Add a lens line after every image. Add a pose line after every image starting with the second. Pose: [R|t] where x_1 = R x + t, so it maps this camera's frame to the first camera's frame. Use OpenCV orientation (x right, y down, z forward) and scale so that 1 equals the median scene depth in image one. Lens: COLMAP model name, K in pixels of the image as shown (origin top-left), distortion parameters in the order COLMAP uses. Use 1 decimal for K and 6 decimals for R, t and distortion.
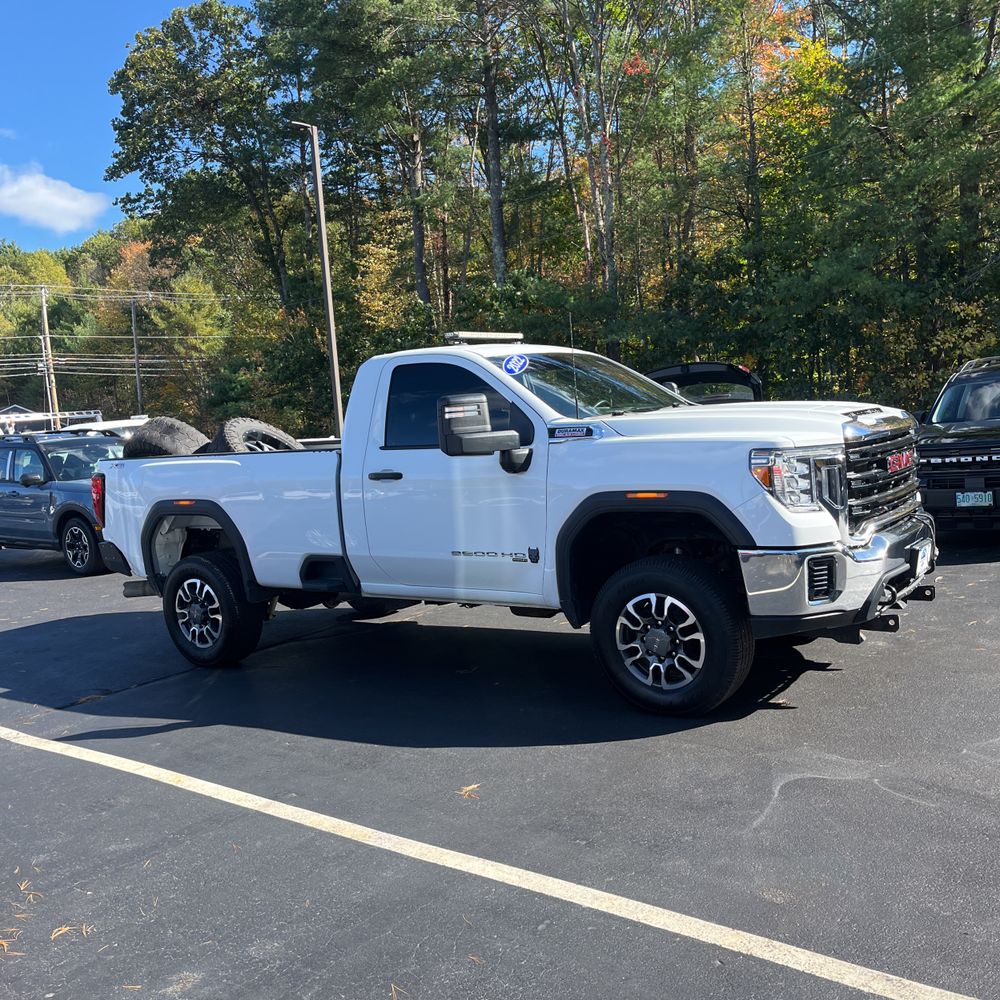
lens RADIAL K [[1012.4, 0, 505.8], [0, 1012.4, 500.9], [0, 0, 1]] dist [0.042730, -0.020313]
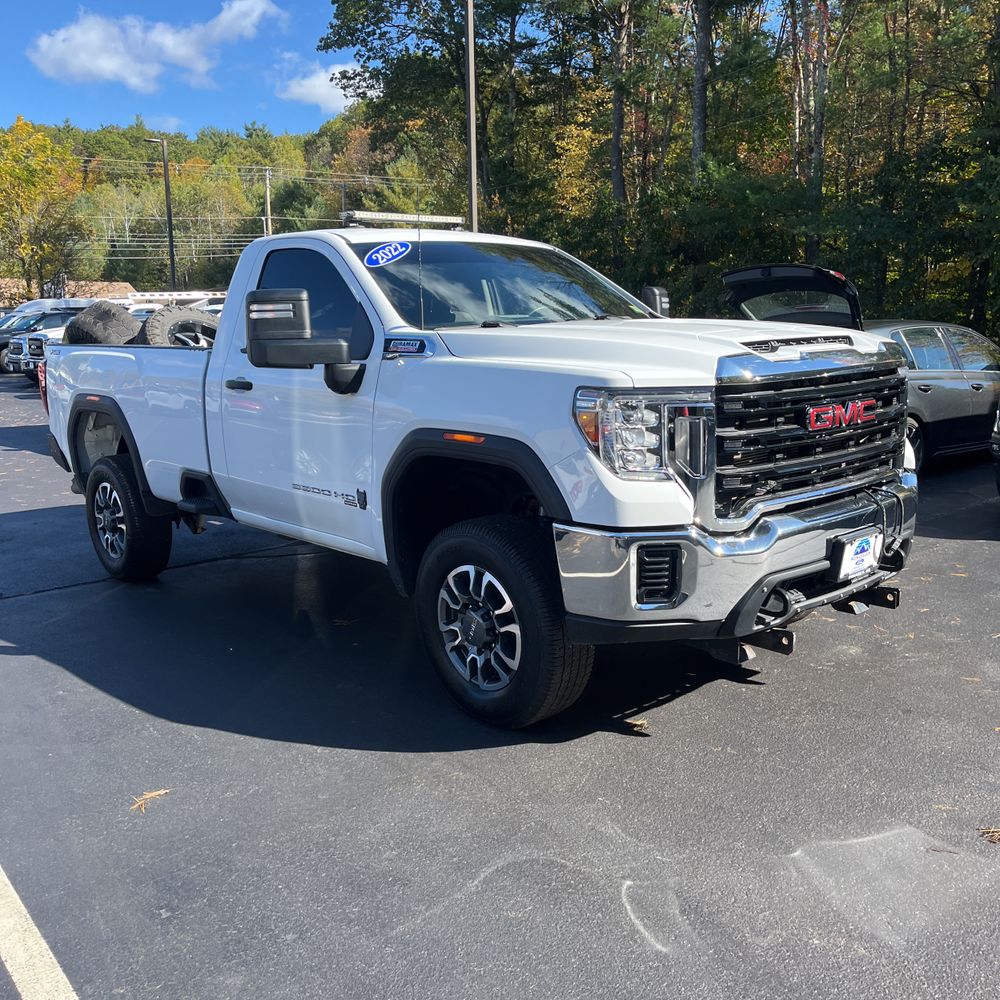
lens RADIAL K [[1010.3, 0, 495.5], [0, 1010.3, 500.8], [0, 0, 1]] dist [0.087703, -0.169583]
pose [[0.972702, 0.089866, -0.213953, 0.301797], [-0.067934, 0.991854, 0.107753, -0.038151], [0.221893, -0.090277, 0.970883, 0.251118]]
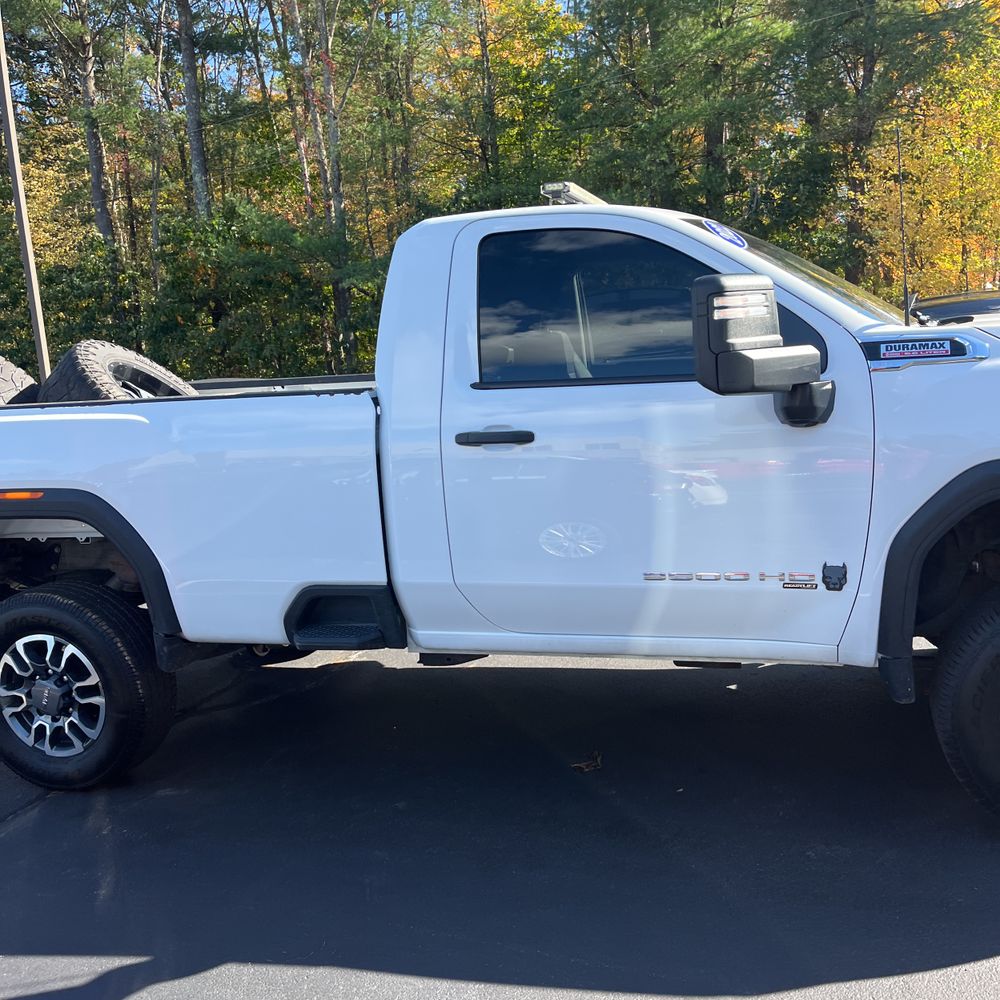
lens RADIAL K [[1012.4, 0, 505.8], [0, 1012.4, 500.9], [0, 0, 1]] dist [0.042730, -0.020313]
pose [[0.949228, -0.037157, 0.312388, -0.313607], [0.024311, 0.998695, 0.044918, -0.016520], [-0.313649, -0.035042, 0.948892, 0.536810]]
